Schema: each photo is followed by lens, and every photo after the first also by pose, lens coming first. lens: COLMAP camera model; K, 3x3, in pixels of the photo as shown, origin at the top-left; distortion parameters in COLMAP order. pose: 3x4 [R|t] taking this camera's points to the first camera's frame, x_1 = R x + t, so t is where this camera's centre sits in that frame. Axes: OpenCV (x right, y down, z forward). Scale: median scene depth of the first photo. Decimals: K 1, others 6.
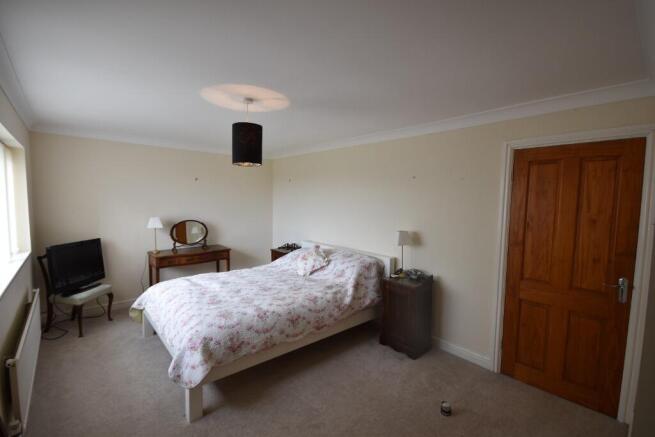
lens RADIAL K [[291.9, 0, 327.0], [0, 291.9, 218.8], [0, 0, 1]] dist [0.000409, 0.000046]
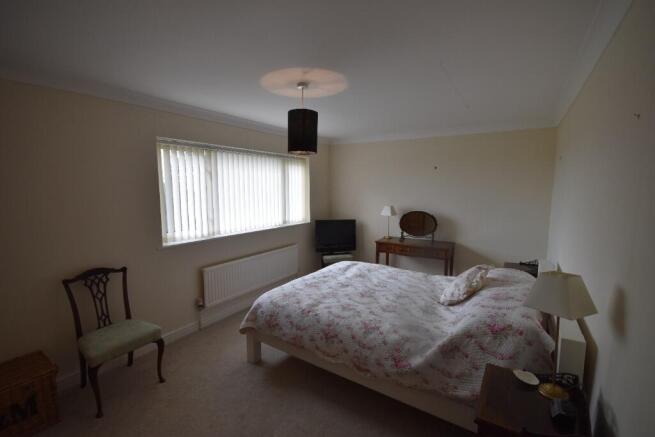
lens RADIAL K [[291.9, 0, 327.4], [0, 291.9, 219.5], [0, 0, 1]] dist [0.000409, 0.000046]
pose [[0.267545, 0.093223, -0.959025, 0.576536], [-0.061657, 0.994925, 0.079512, -0.040146], [0.961571, 0.037858, 0.271935, 0.677583]]
